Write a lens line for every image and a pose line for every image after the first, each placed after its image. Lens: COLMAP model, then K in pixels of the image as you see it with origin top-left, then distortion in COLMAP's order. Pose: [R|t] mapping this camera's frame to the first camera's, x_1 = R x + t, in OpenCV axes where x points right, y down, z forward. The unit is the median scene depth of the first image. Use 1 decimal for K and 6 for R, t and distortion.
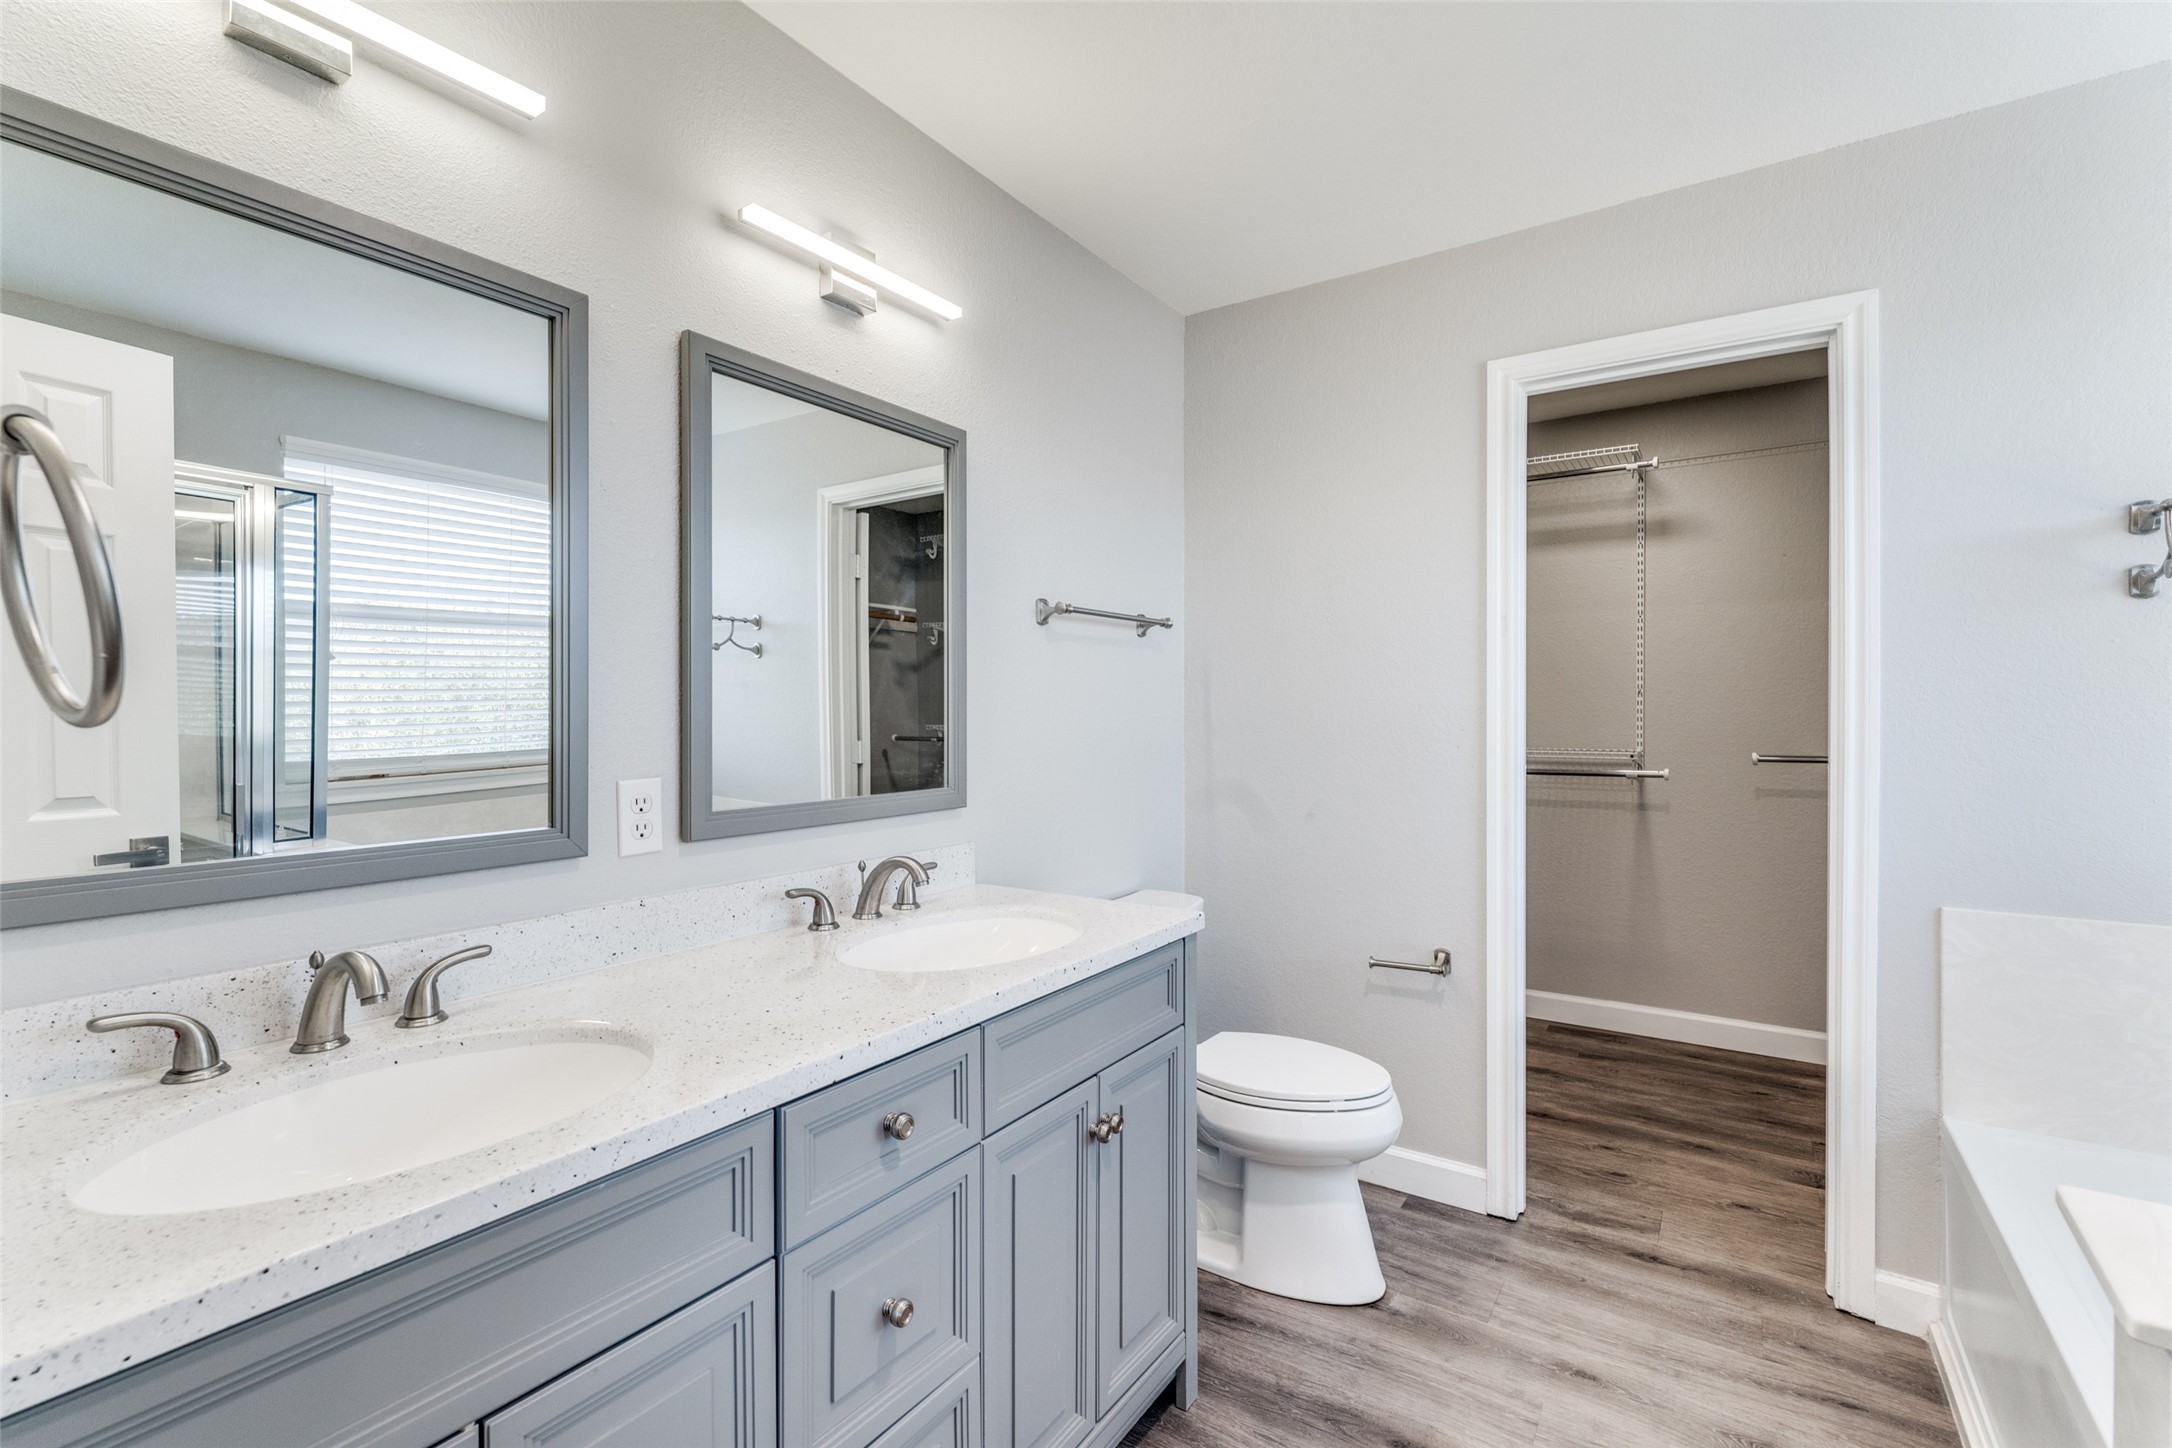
lens RADIAL K [[896.0, 0, 1089.9], [0, 896.0, 718.6], [0, 0, 1]] dist [-0.001402, 0.000211]
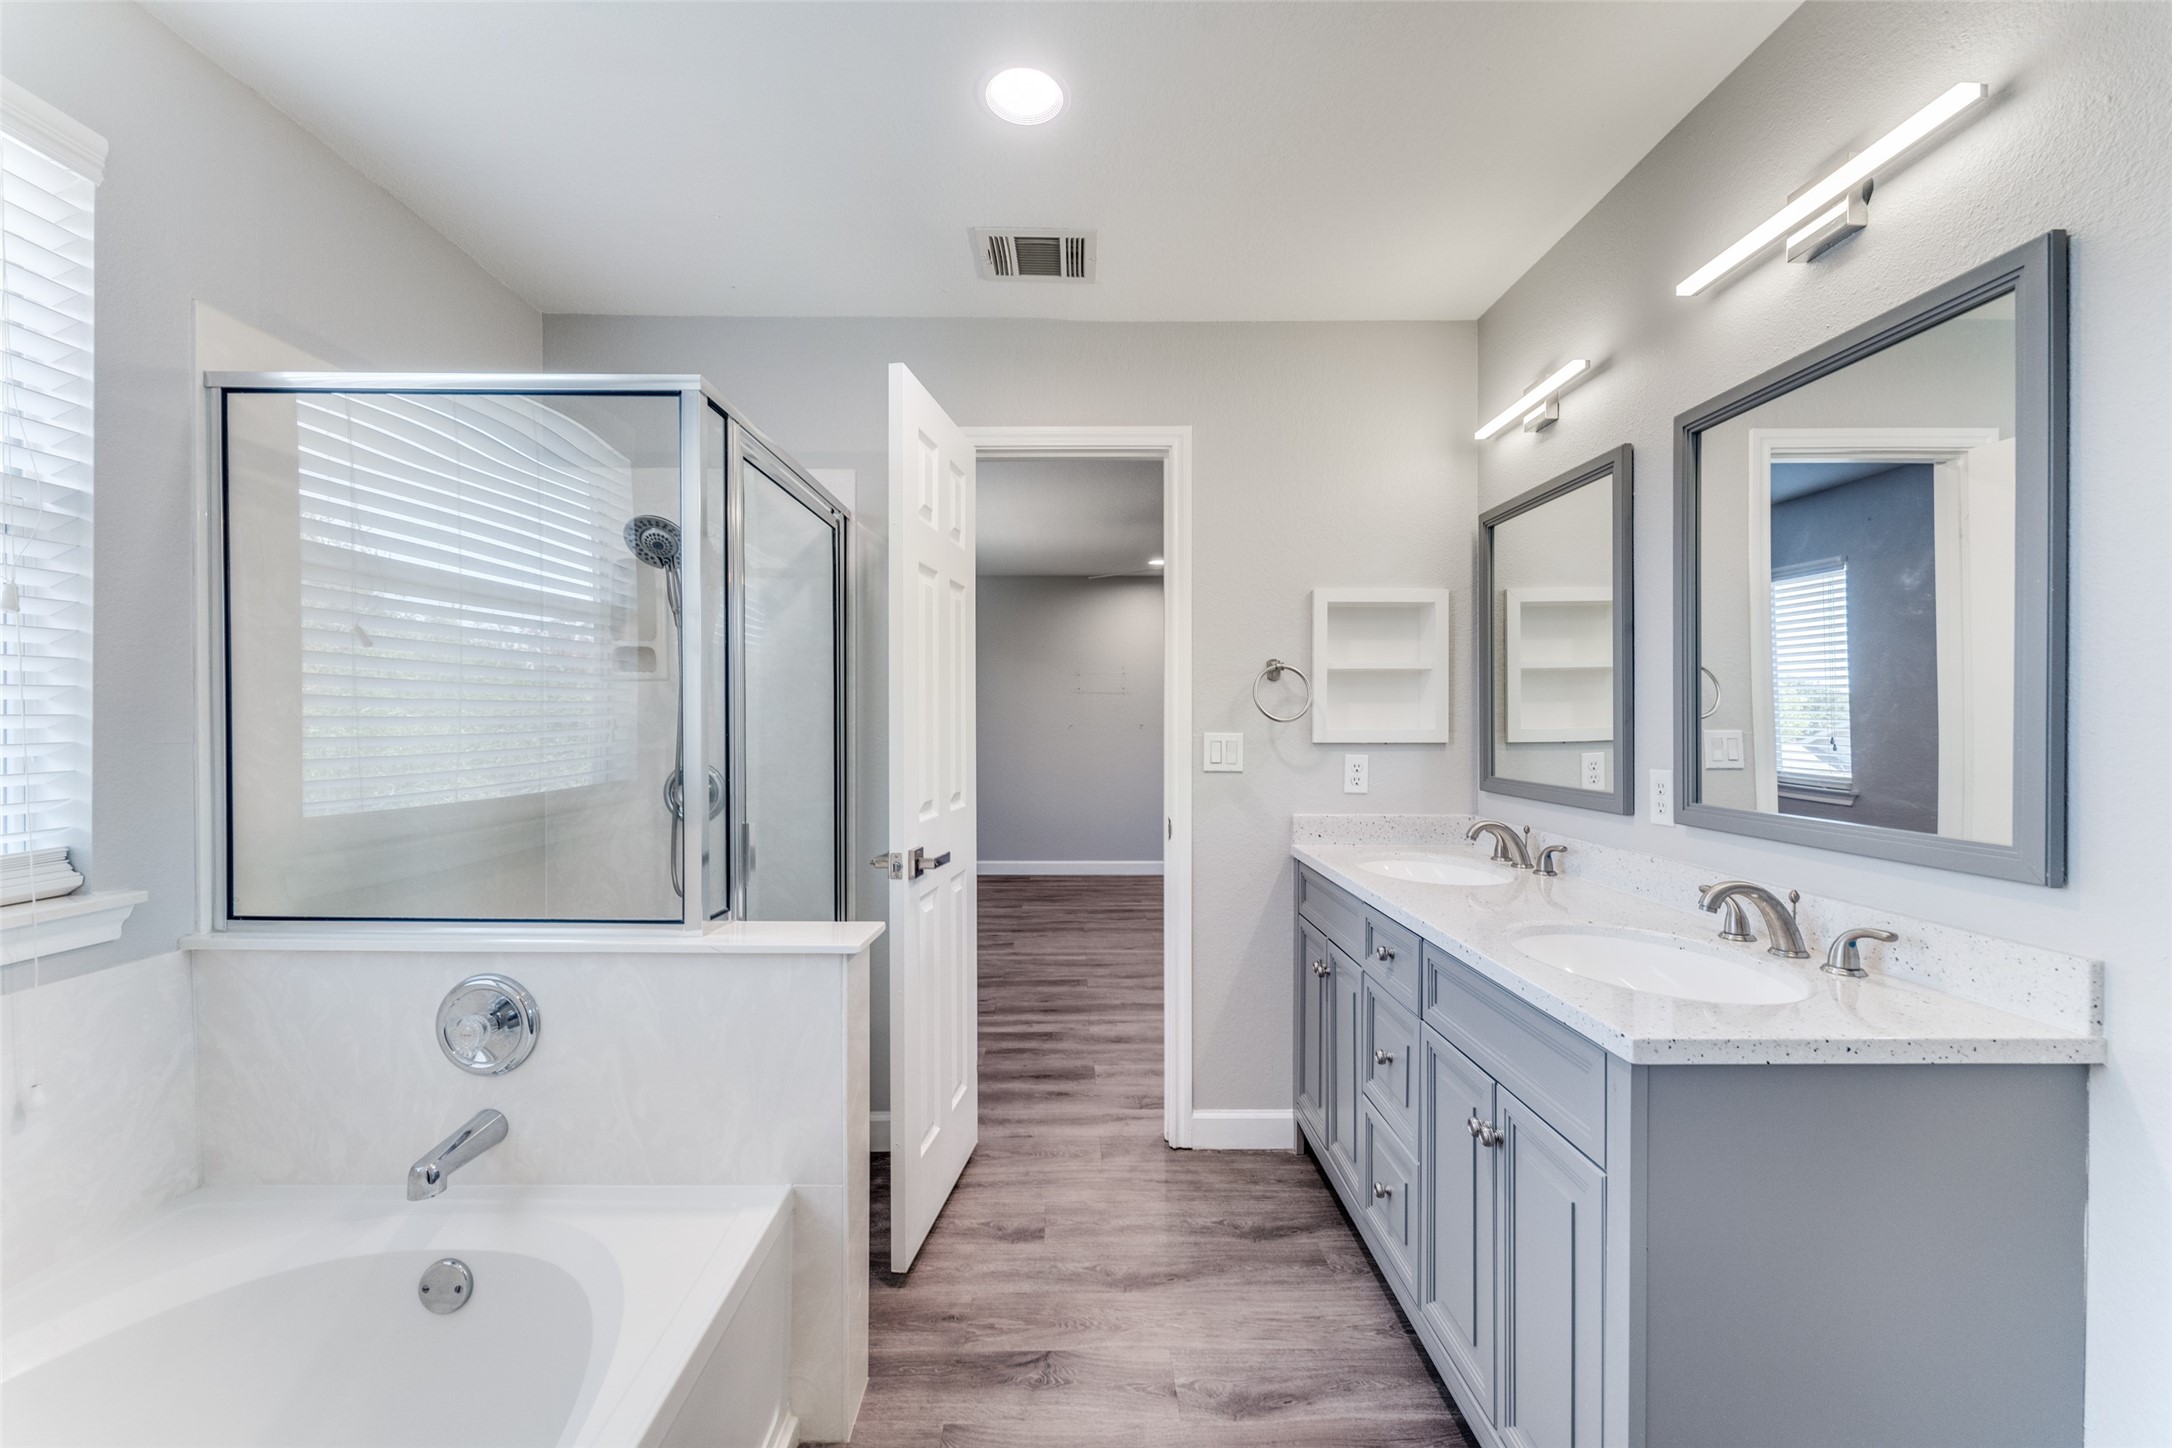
lens RADIAL K [[896.0, 0, 1089.9], [0, 896.0, 718.6], [0, 0, 1]] dist [-0.001402, 0.000211]
pose [[-0.824533, 0.007223, -0.565768, 0.993770], [-0.000336, 0.999912, 0.013255, -0.028357], [0.565814, 0.011119, -0.824458, 1.641609]]
